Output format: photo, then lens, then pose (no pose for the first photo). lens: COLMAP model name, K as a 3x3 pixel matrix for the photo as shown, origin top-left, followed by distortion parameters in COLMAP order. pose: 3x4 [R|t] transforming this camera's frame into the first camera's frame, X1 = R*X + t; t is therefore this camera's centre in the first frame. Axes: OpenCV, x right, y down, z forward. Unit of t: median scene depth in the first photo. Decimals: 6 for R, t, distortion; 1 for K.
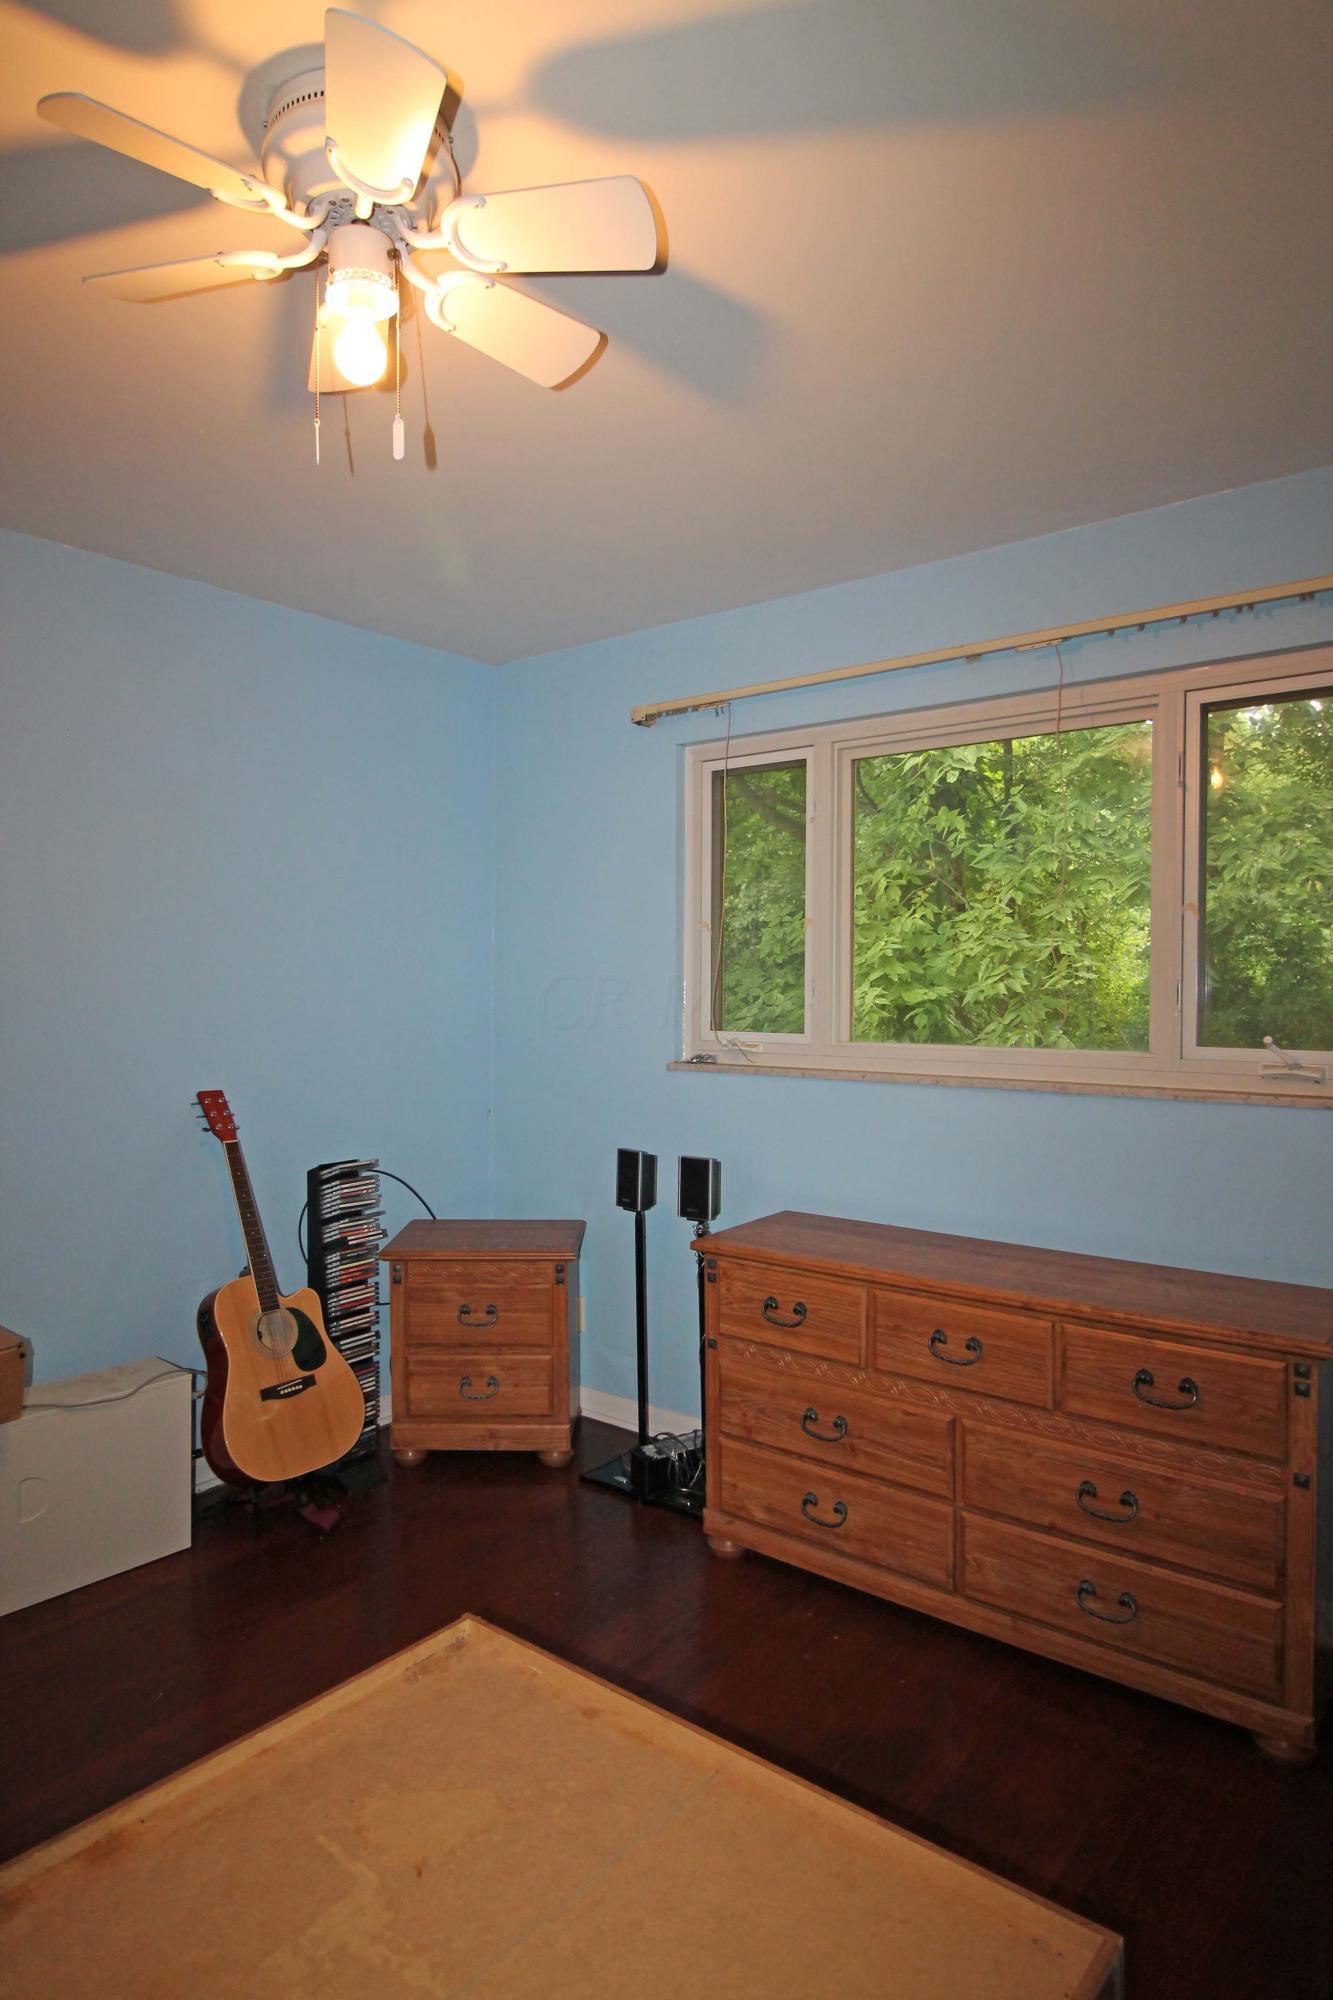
lens RADIAL K [[1185.2, 0, 668.5], [0, 1185.2, 994.6], [0, 0, 1]] dist [0.008755, -0.014793]
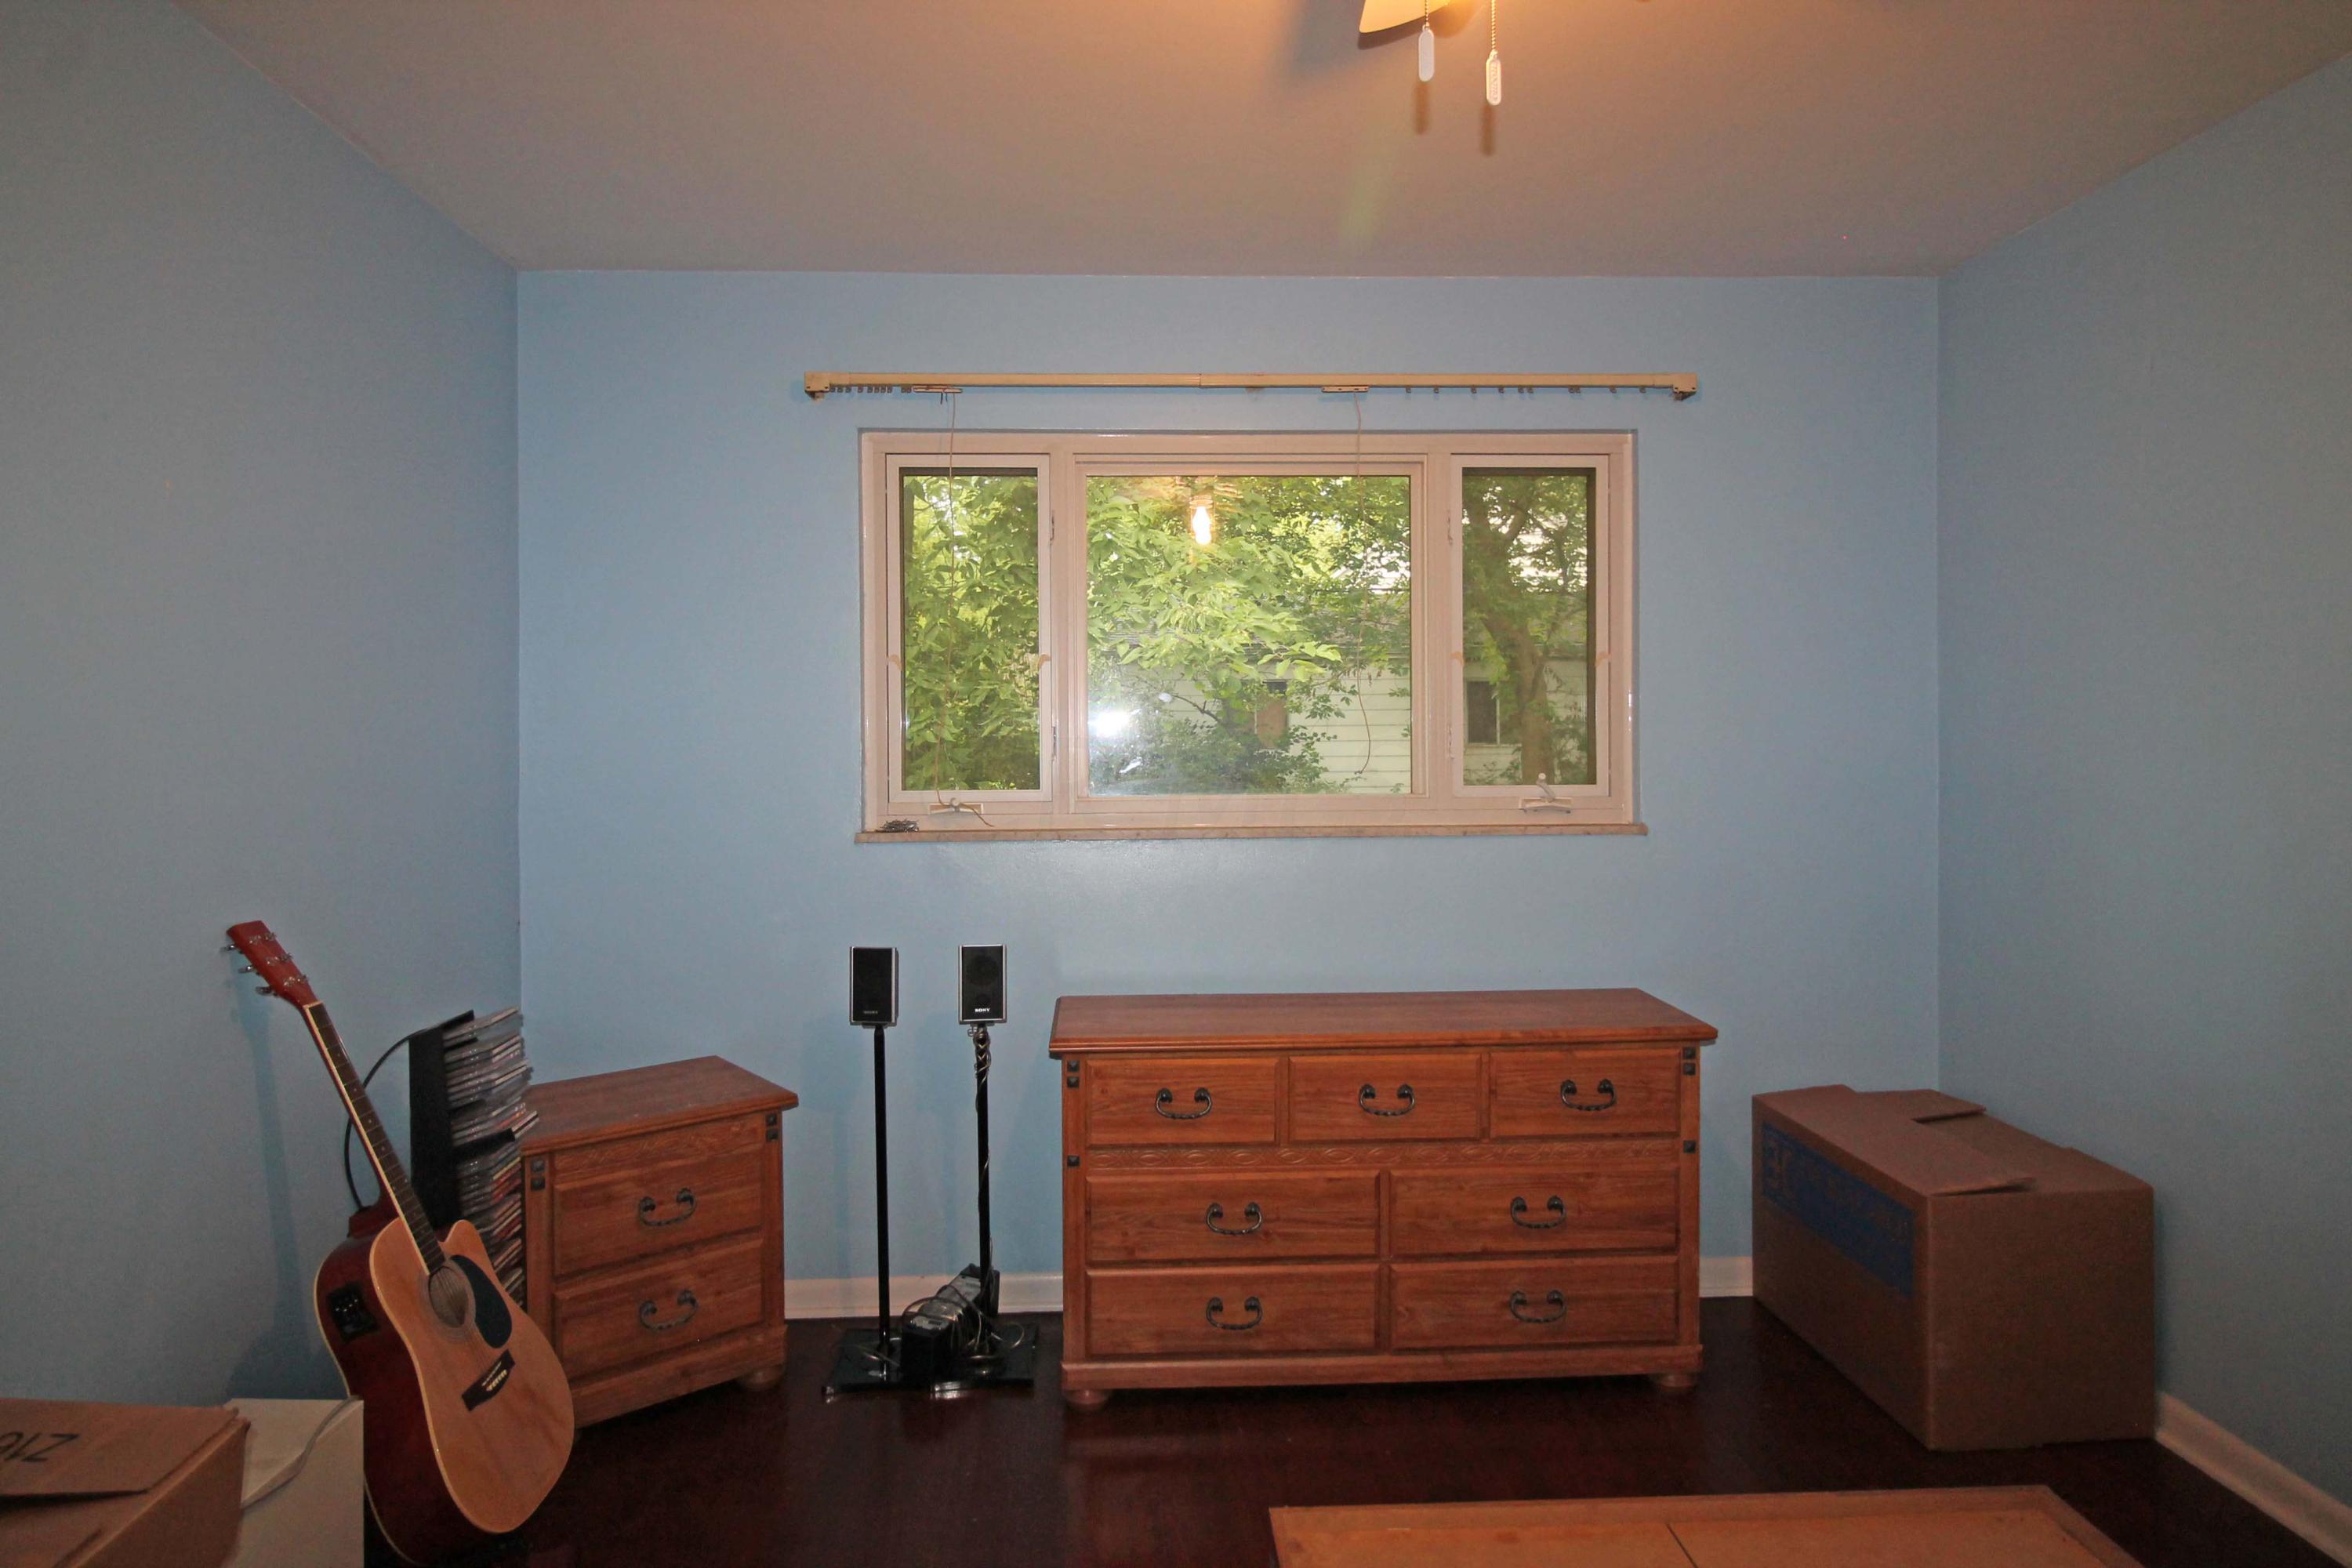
lens RADIAL K [[1393.8, 0, 1152.6], [0, 1393.8, 743.9], [0, 0, 1]] dist [0.008755, -0.014793]
pose [[0.755404, -0.014879, 0.655090, -0.611924], [0.016365, 0.999859, 0.003839, -0.003108], [-0.655055, 0.007820, 0.755541, 0.237603]]
